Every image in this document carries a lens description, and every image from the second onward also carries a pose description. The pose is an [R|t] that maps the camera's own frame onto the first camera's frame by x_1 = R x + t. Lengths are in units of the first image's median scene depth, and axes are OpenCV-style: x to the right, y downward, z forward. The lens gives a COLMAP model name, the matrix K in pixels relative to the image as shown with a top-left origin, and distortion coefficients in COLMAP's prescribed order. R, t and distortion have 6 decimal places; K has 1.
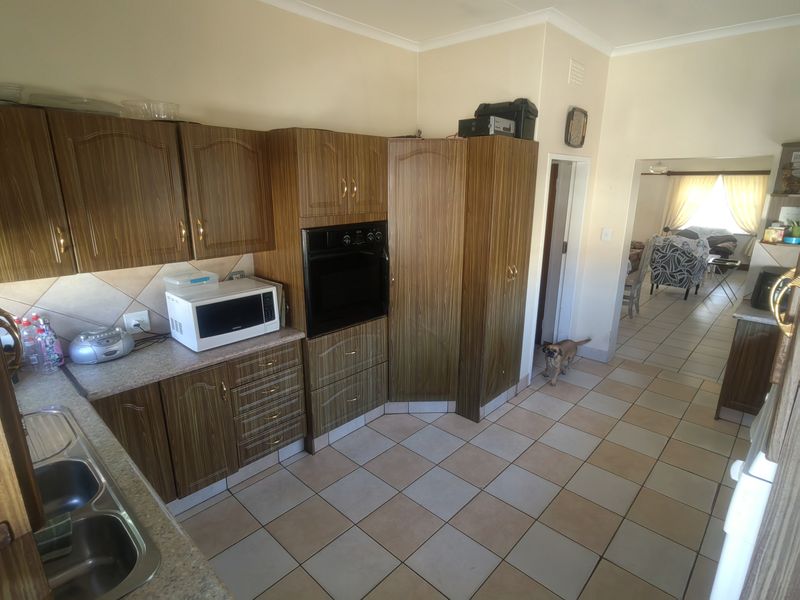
lens RADIAL K [[429.9, 0, 403.2], [0, 429.9, 302.0], [0, 0, 1]] dist [-0.005342, -0.000352]
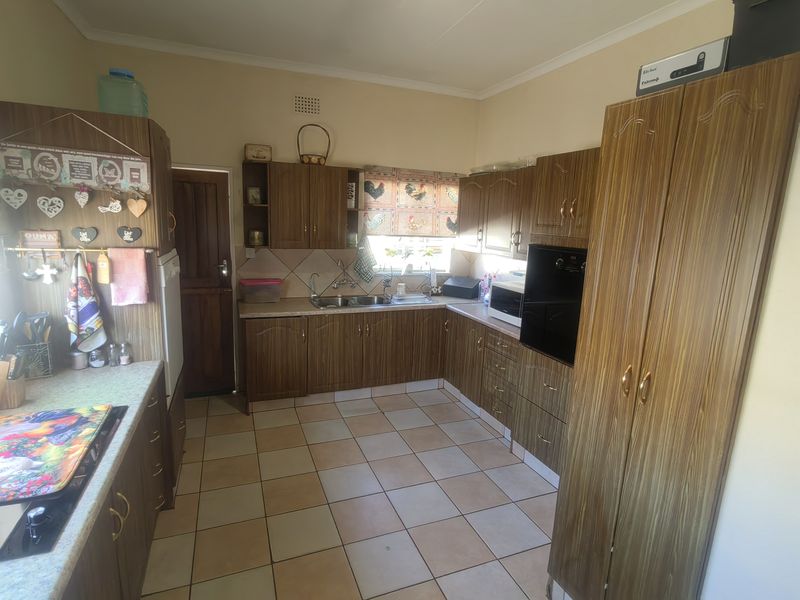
lens RADIAL K [[429.9, 0, 403.2], [0, 429.9, 302.0], [0, 0, 1]] dist [-0.005342, -0.000352]
pose [[-0.423171, 0.143698, -0.894582, 0.856033], [-0.290821, 0.913558, 0.284315, -0.230785], [0.858108, 0.380477, -0.344801, 1.043095]]
